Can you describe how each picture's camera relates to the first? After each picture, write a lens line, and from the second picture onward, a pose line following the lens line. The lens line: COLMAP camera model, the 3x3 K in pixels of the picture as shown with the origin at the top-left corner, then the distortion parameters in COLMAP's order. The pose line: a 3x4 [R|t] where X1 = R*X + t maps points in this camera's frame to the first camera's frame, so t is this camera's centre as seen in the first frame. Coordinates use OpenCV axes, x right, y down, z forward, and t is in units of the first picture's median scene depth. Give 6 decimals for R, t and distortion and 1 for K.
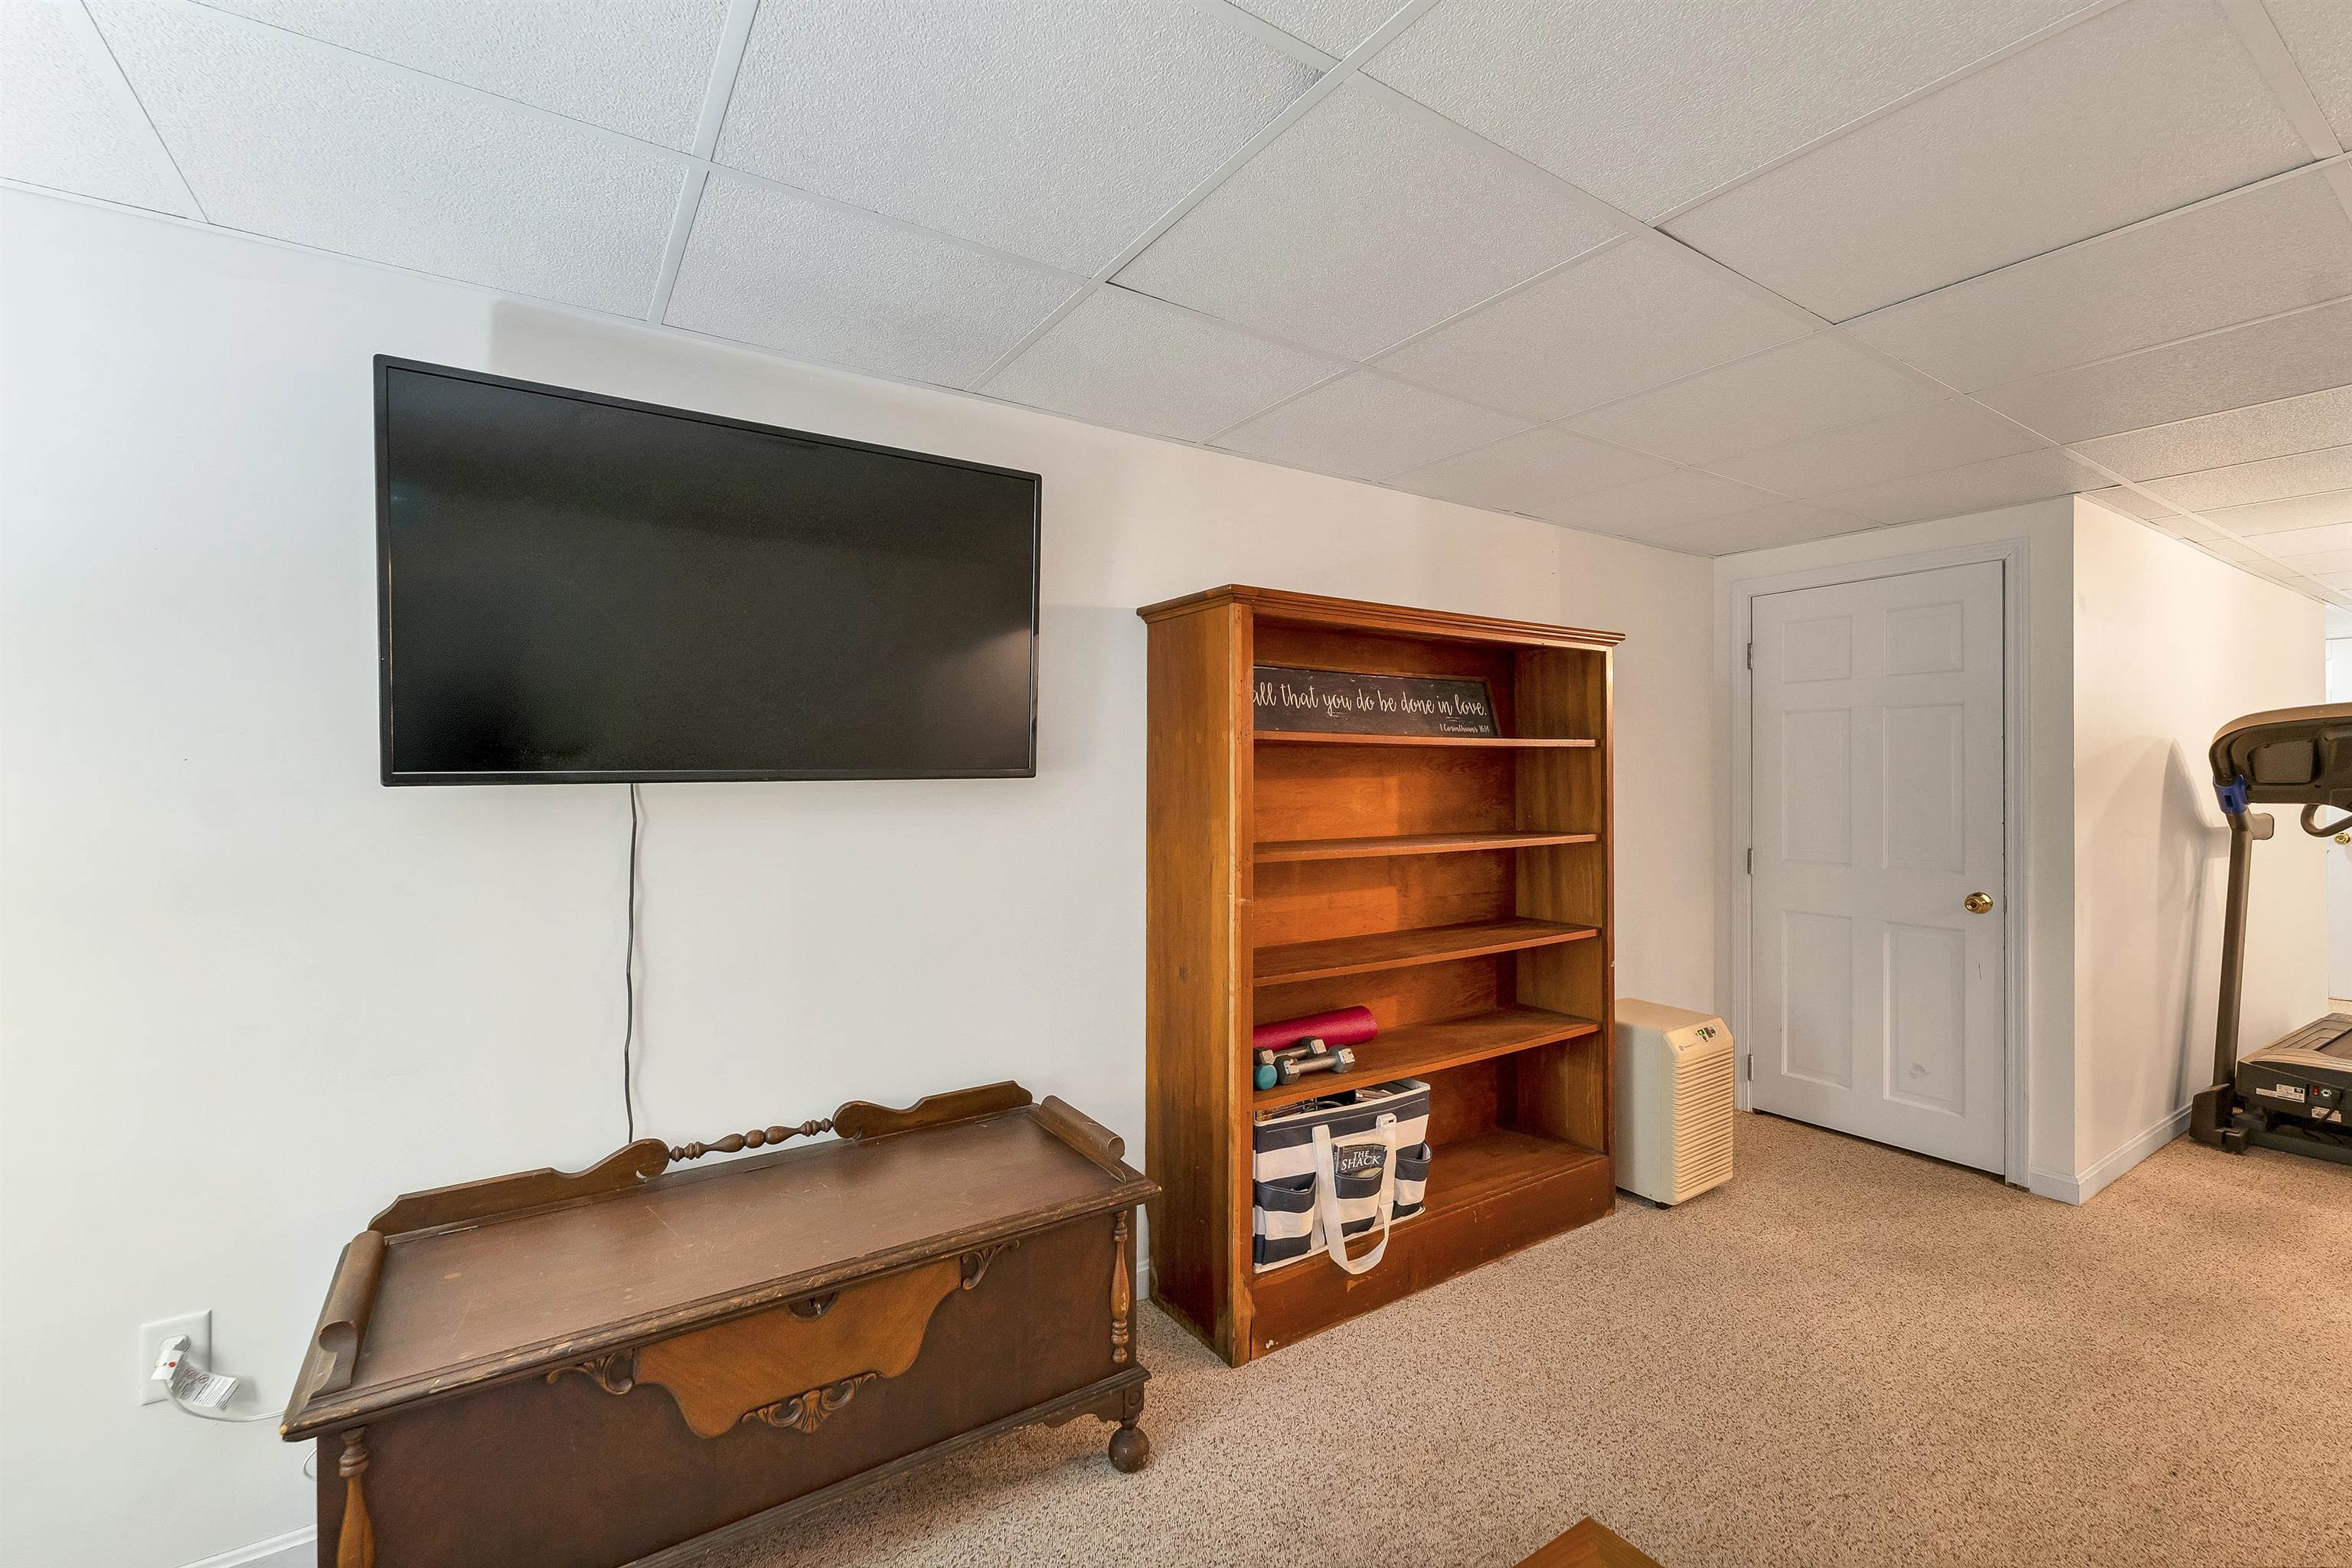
lens RADIAL K [[986.4, 0, 1169.5], [0, 986.4, 776.9], [0, 0, 1]] dist [0.001213, -0.000129]
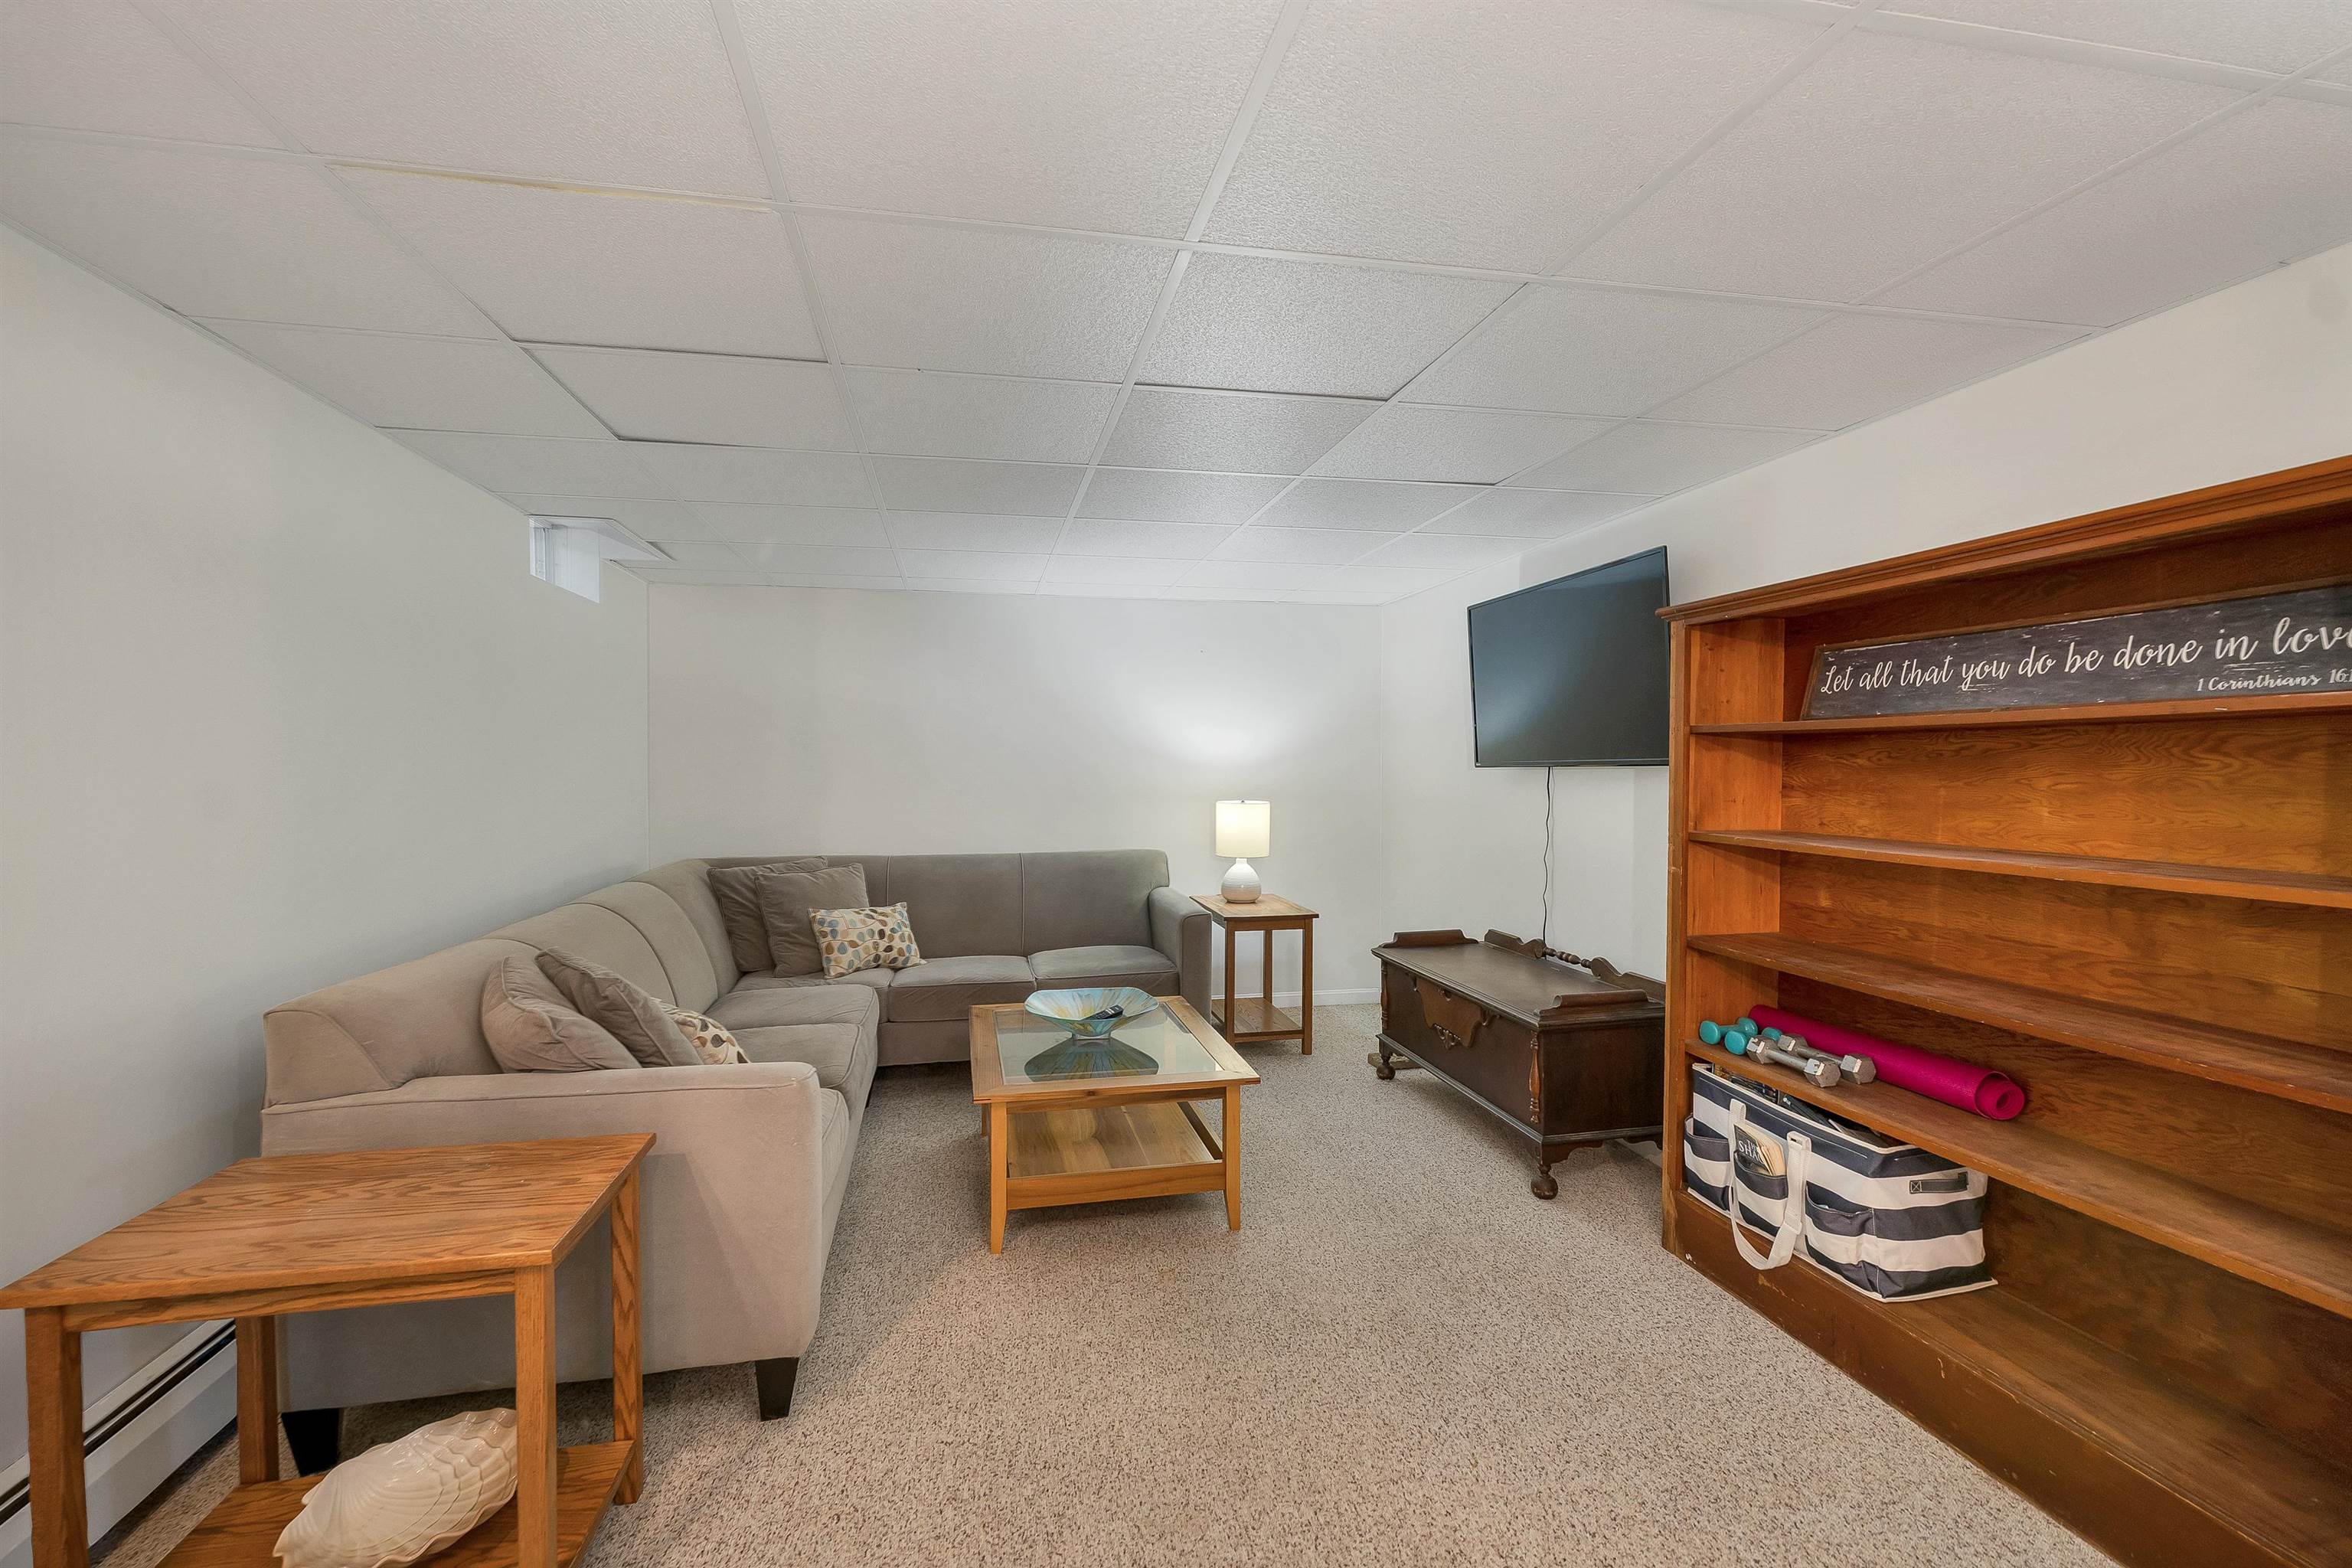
lens RADIAL K [[996.5, 0, 1172.8], [0, 996.5, 767.9], [0, 0, 1]] dist [0.001875, -0.000180]
pose [[-0.362842, 0.004947, -0.931837, 1.070403], [-0.002532, 0.999977, 0.006295, -0.002665], [0.931847, 0.004644, -0.362821, 0.653583]]
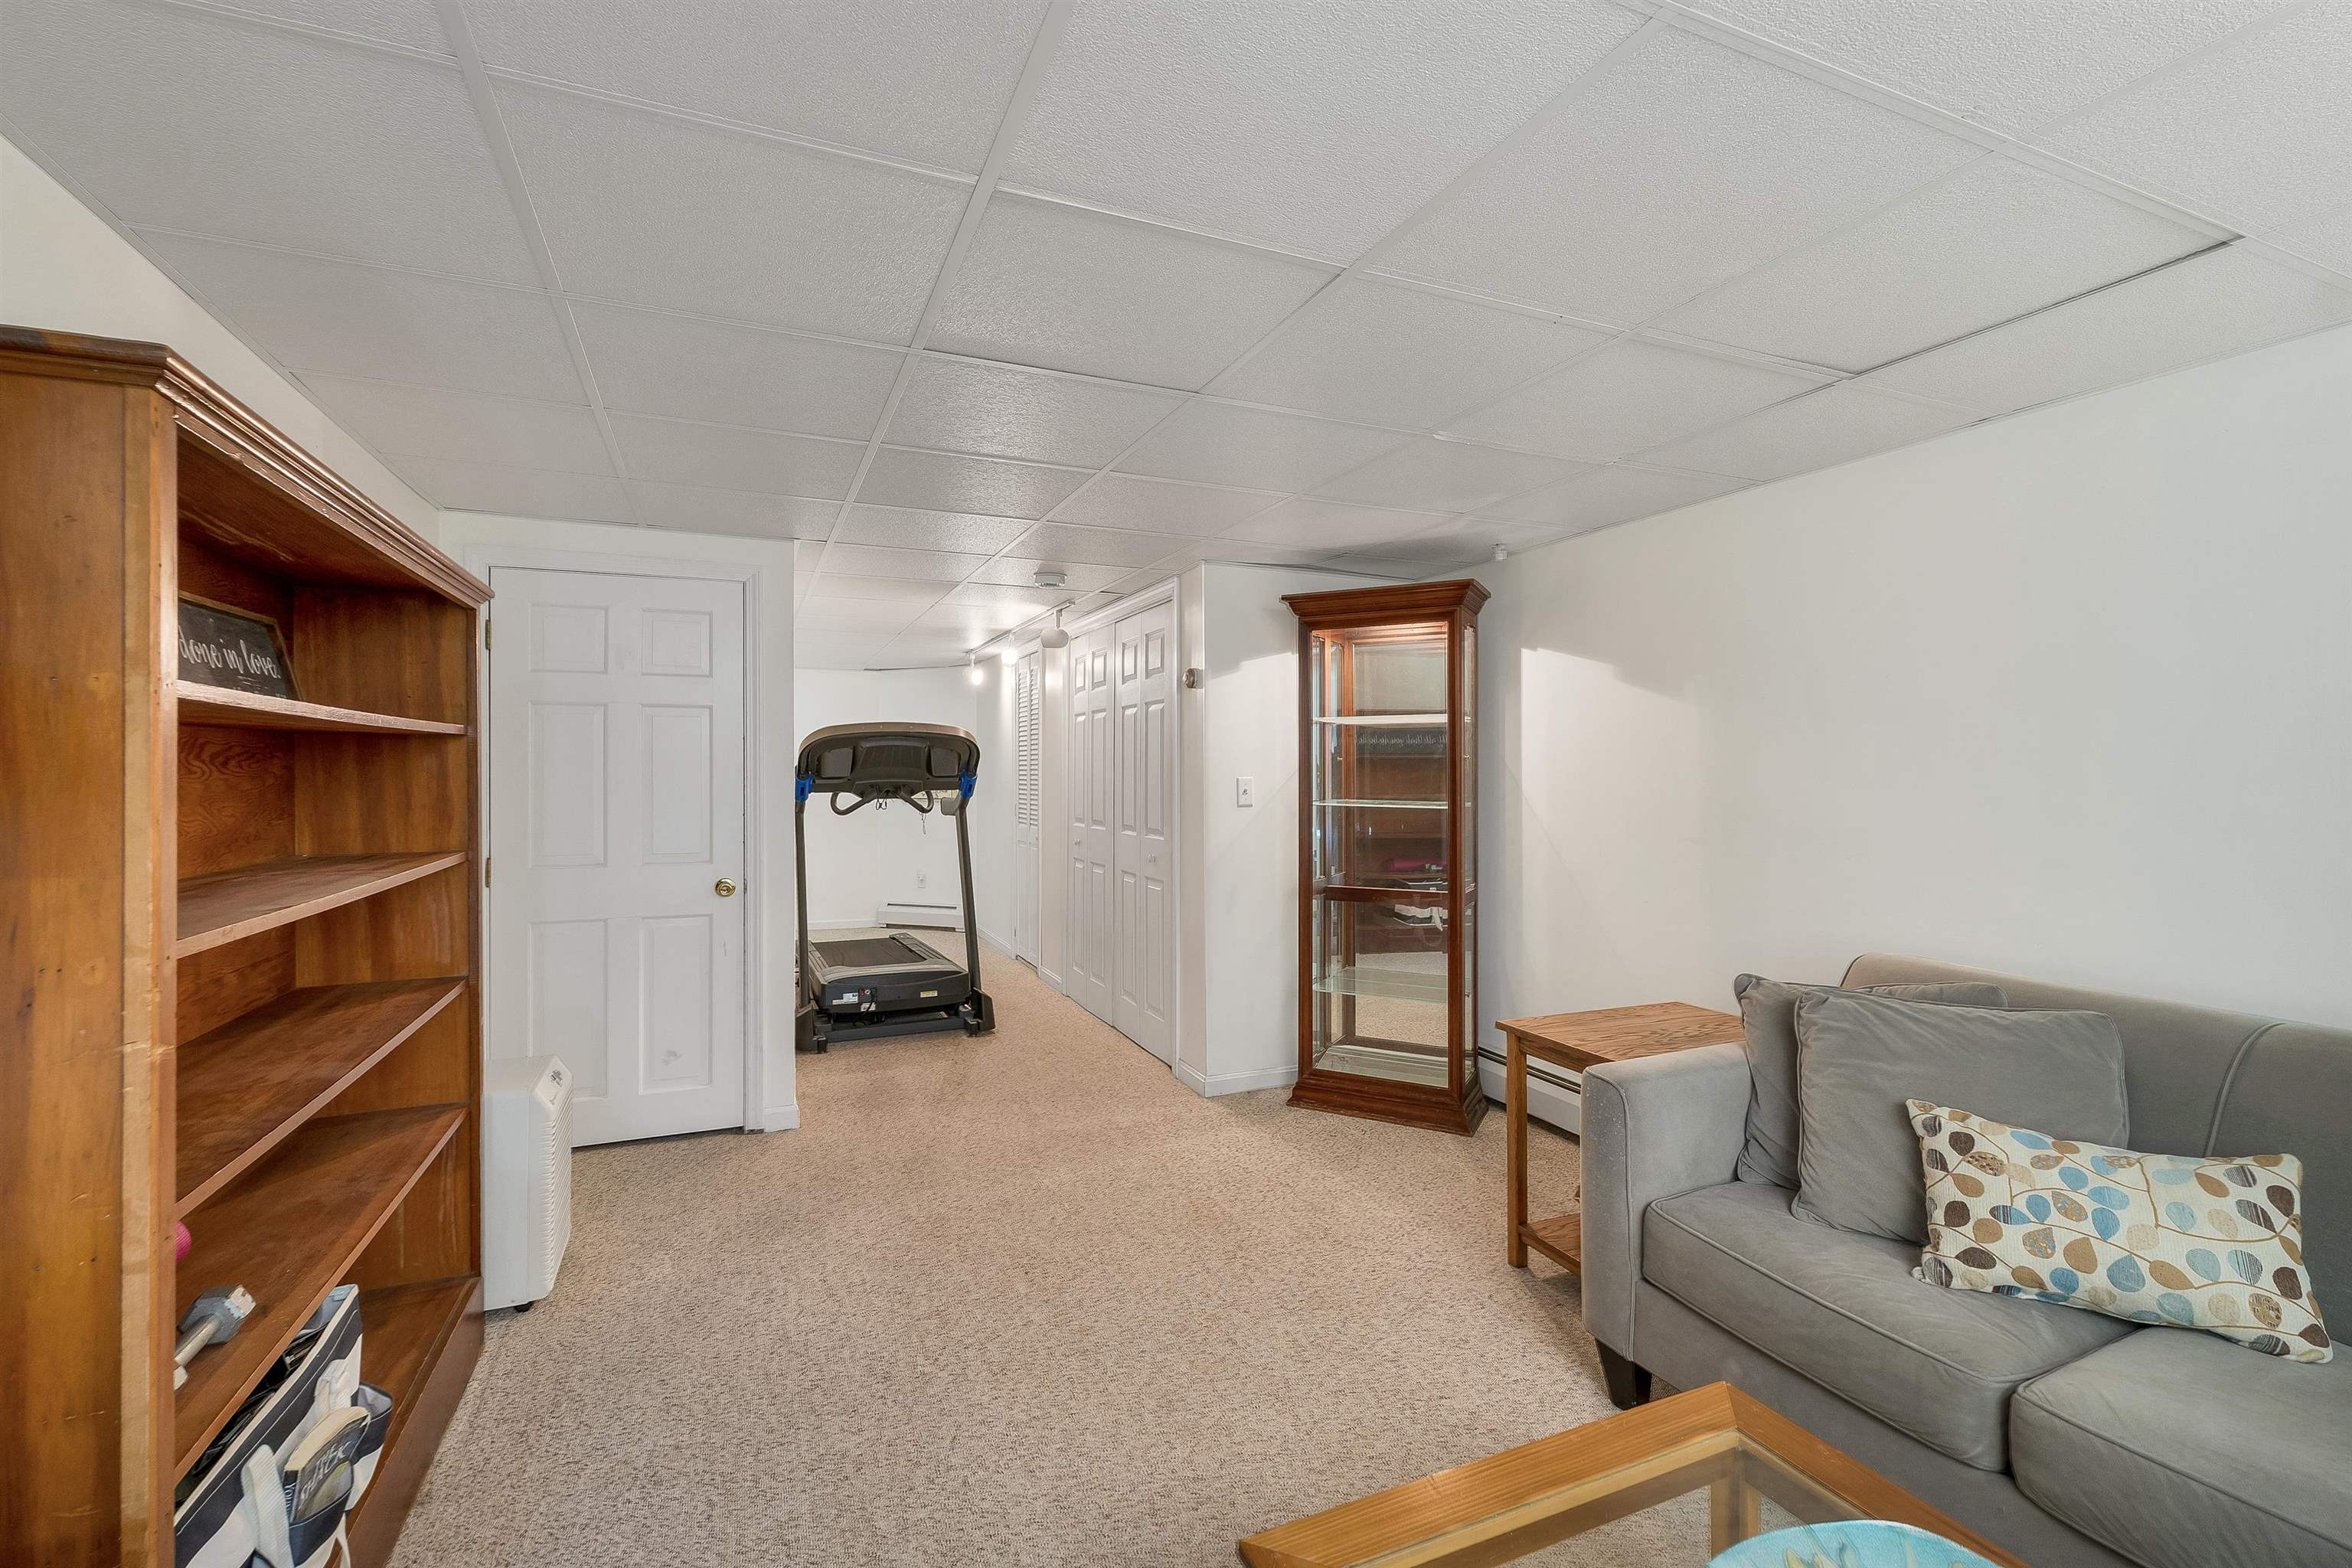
lens RADIAL K [[1005.9, 0, 1151.0], [0, 1005.9, 763.1], [0, 0, 1]] dist [-0.000443, -0.000197]
pose [[0.189630, 0.007718, 0.981825, -0.218518], [0.003824, 0.999956, -0.008599, -0.000481], [-0.981848, 0.005385, 0.189592, 0.348052]]
